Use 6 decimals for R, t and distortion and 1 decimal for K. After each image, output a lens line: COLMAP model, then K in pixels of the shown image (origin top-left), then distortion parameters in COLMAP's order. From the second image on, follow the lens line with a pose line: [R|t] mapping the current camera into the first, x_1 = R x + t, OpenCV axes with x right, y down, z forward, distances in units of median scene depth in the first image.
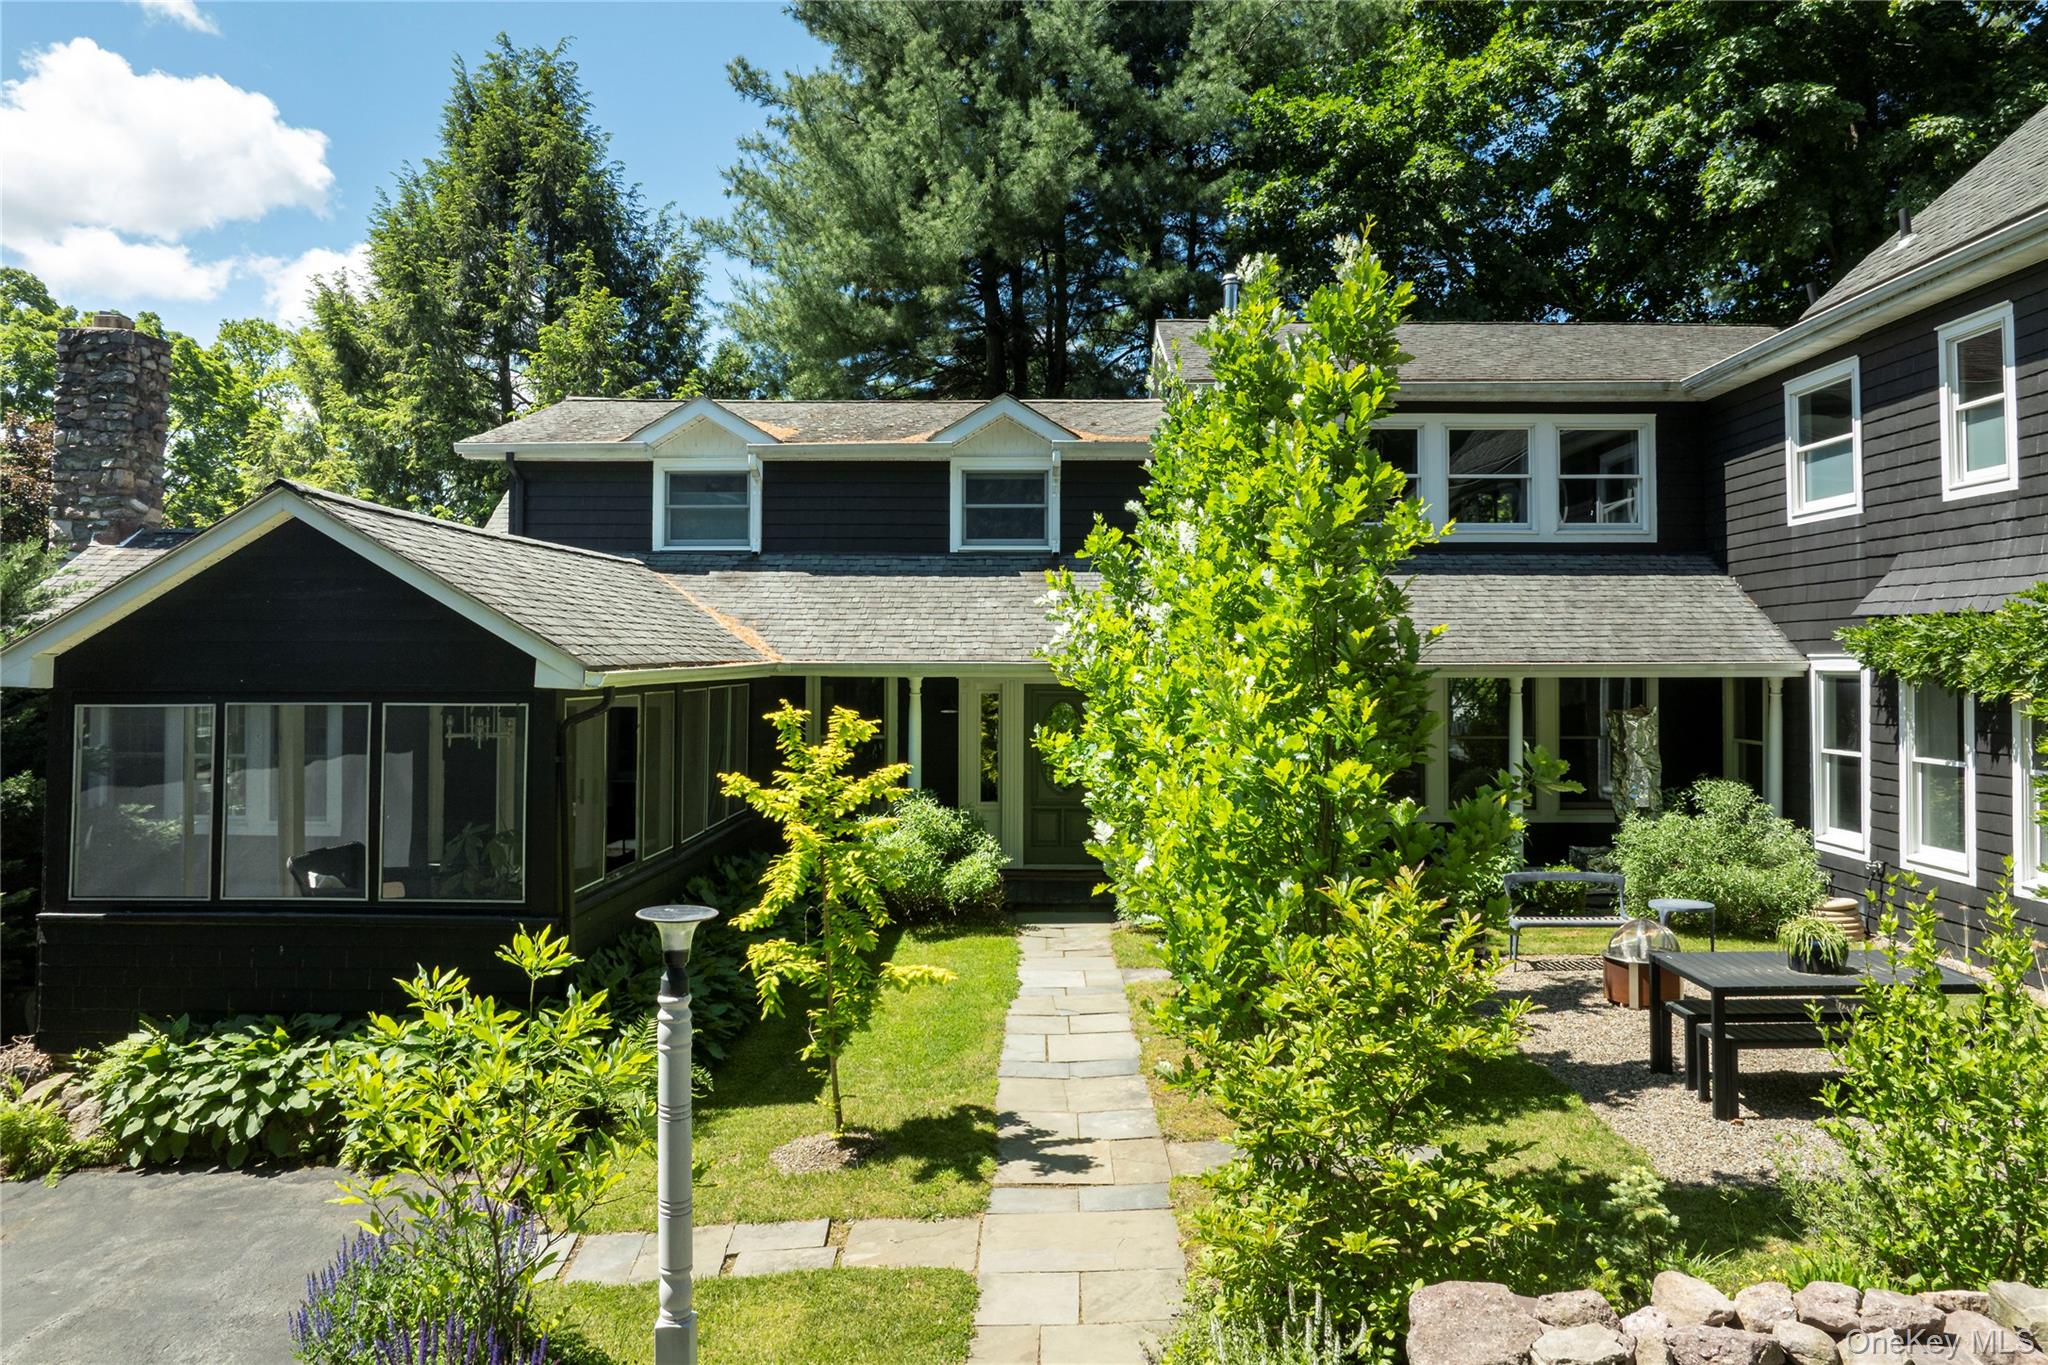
lens RADIAL K [[1433.4, 0, 1024.2], [0, 1433.4, 628.5], [0, 0, 1]] dist [-0.034088, -0.002254]
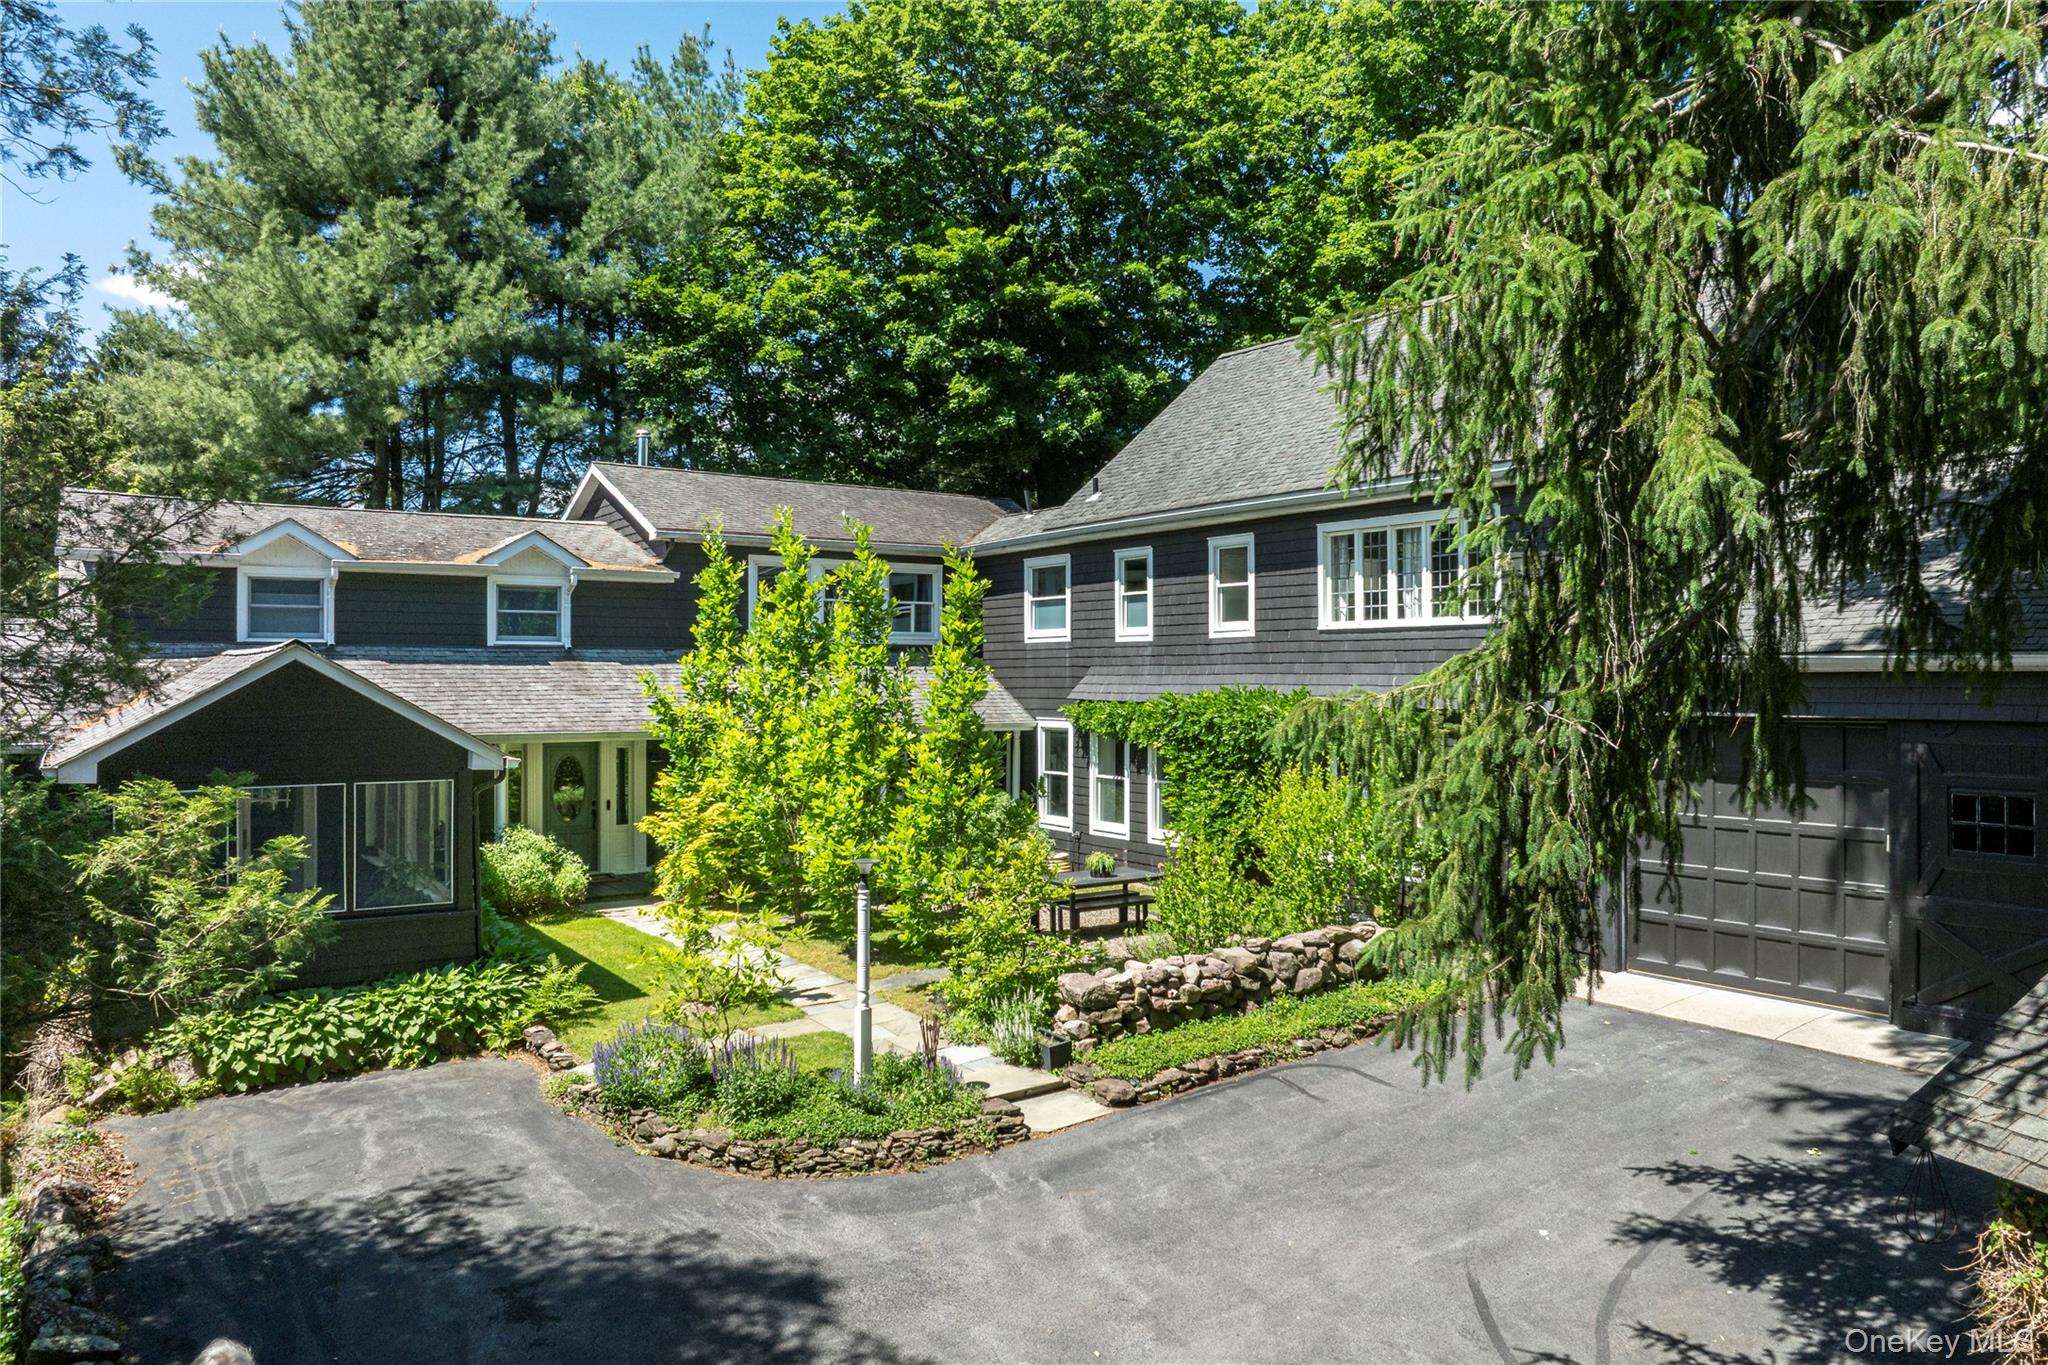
lens RADIAL K [[1653.9, 0, 978.4], [0, 1653.9, 686.1], [0, 0, 1]] dist [-0.002080, -0.119050]
pose [[0.816175, -0.010130, 0.577716, -0.730116], [-0.012369, 0.999311, 0.034996, -0.096910], [-0.577673, -0.035709, 0.815487, -0.663088]]
